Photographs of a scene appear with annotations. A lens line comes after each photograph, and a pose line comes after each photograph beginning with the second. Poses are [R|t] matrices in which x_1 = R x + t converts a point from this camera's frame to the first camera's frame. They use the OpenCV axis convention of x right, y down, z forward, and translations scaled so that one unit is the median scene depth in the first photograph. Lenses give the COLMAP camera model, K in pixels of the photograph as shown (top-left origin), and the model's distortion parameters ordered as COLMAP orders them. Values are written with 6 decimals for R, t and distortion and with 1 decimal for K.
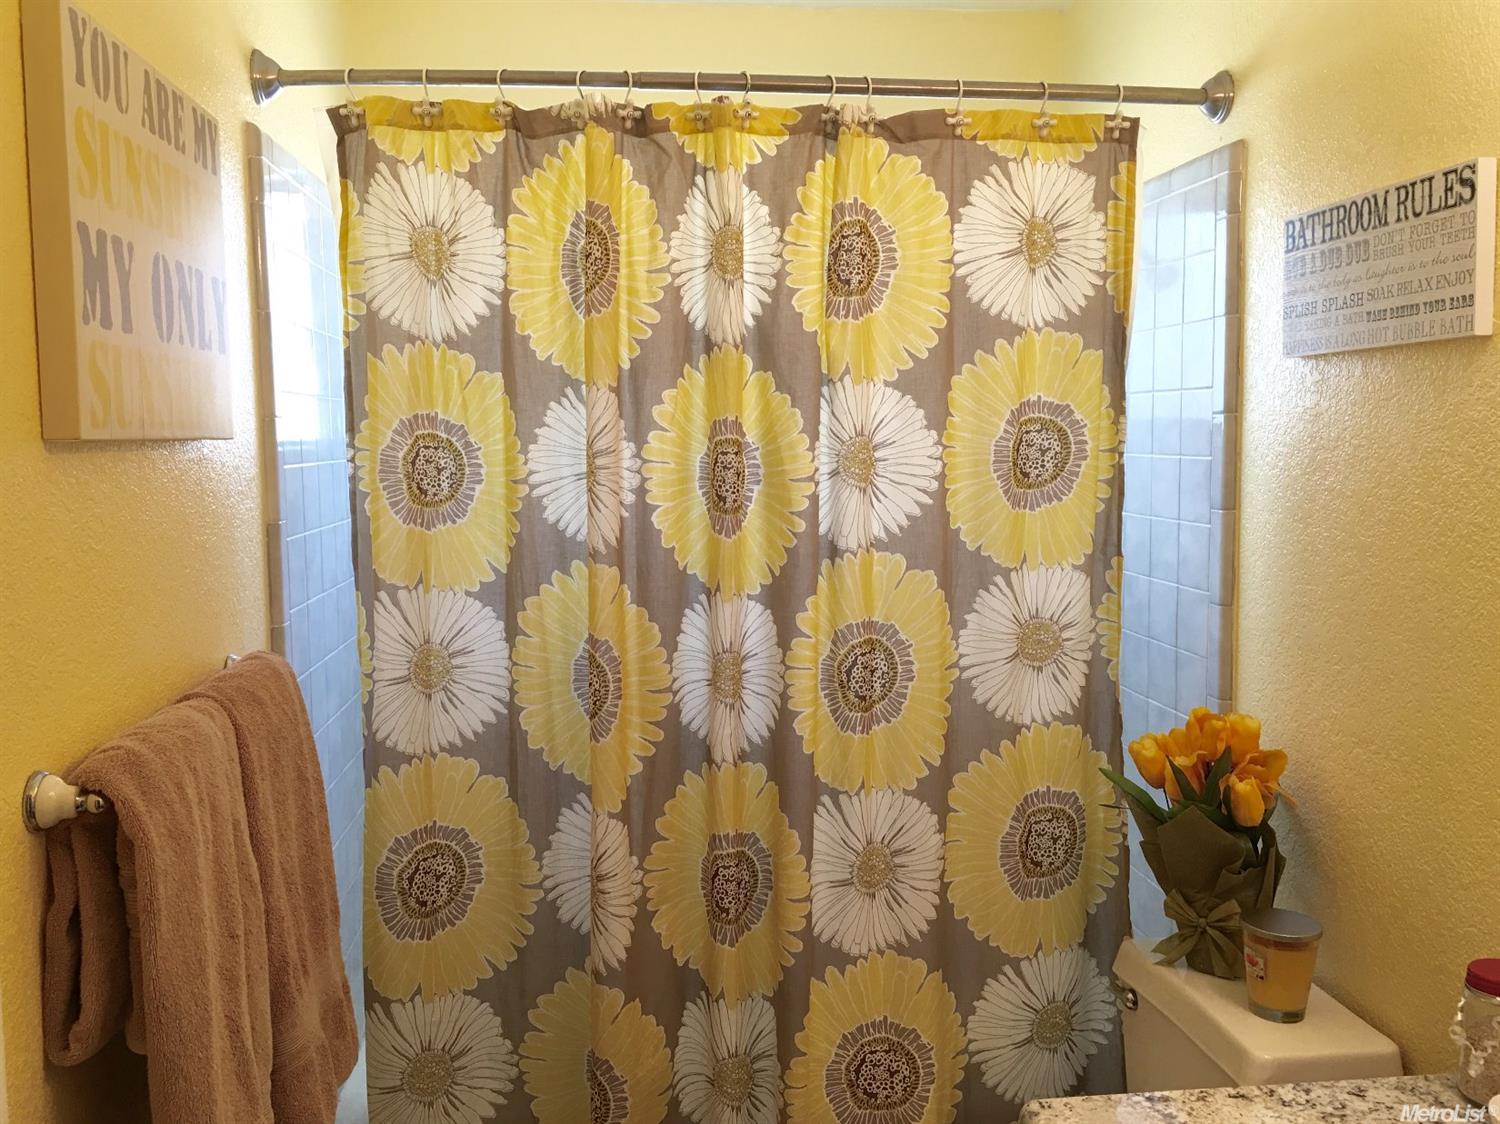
lens RADIAL K [[1297.9, 0, 711.9], [0, 1297.9, 563.6], [0, 0, 1]] dist [0.083597, -0.123889]
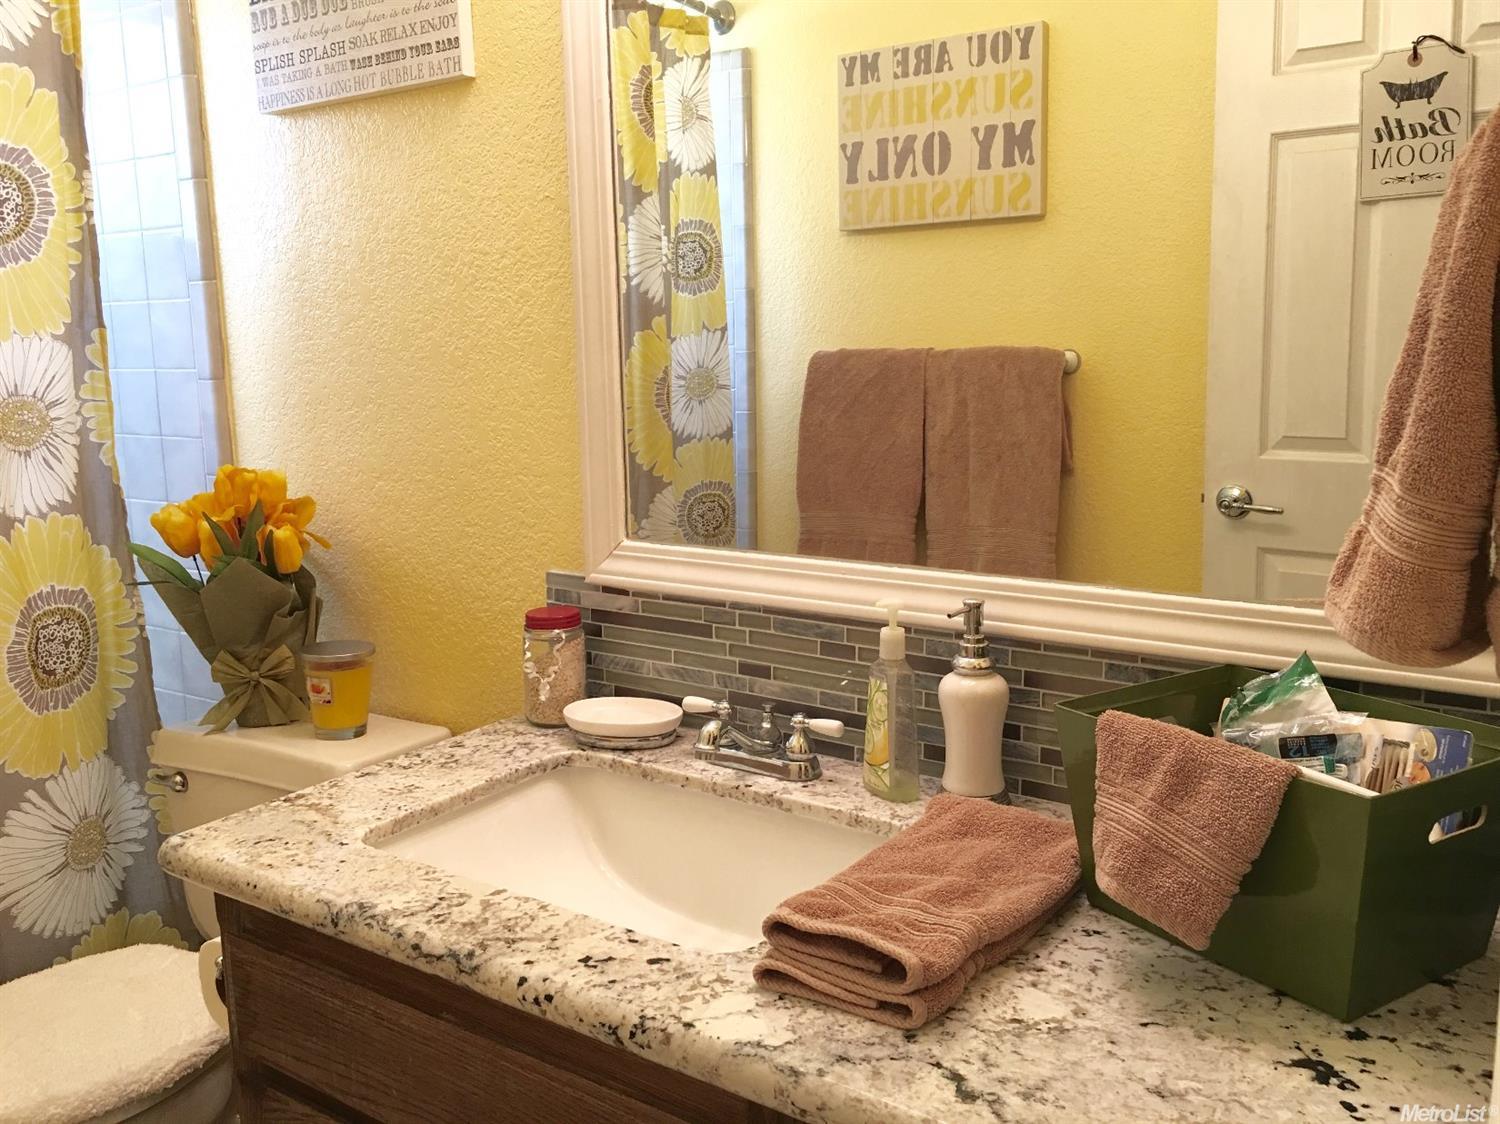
lens RADIAL K [[1297.9, 0, 711.9], [0, 1297.9, 563.6], [0, 0, 1]] dist [0.083597, -0.123889]
pose [[0.655350, -0.116717, 0.746253, -0.117312], [0.075519, 0.993163, 0.089015, 0.111397], [-0.751541, -0.001980, 0.659684, 0.071437]]
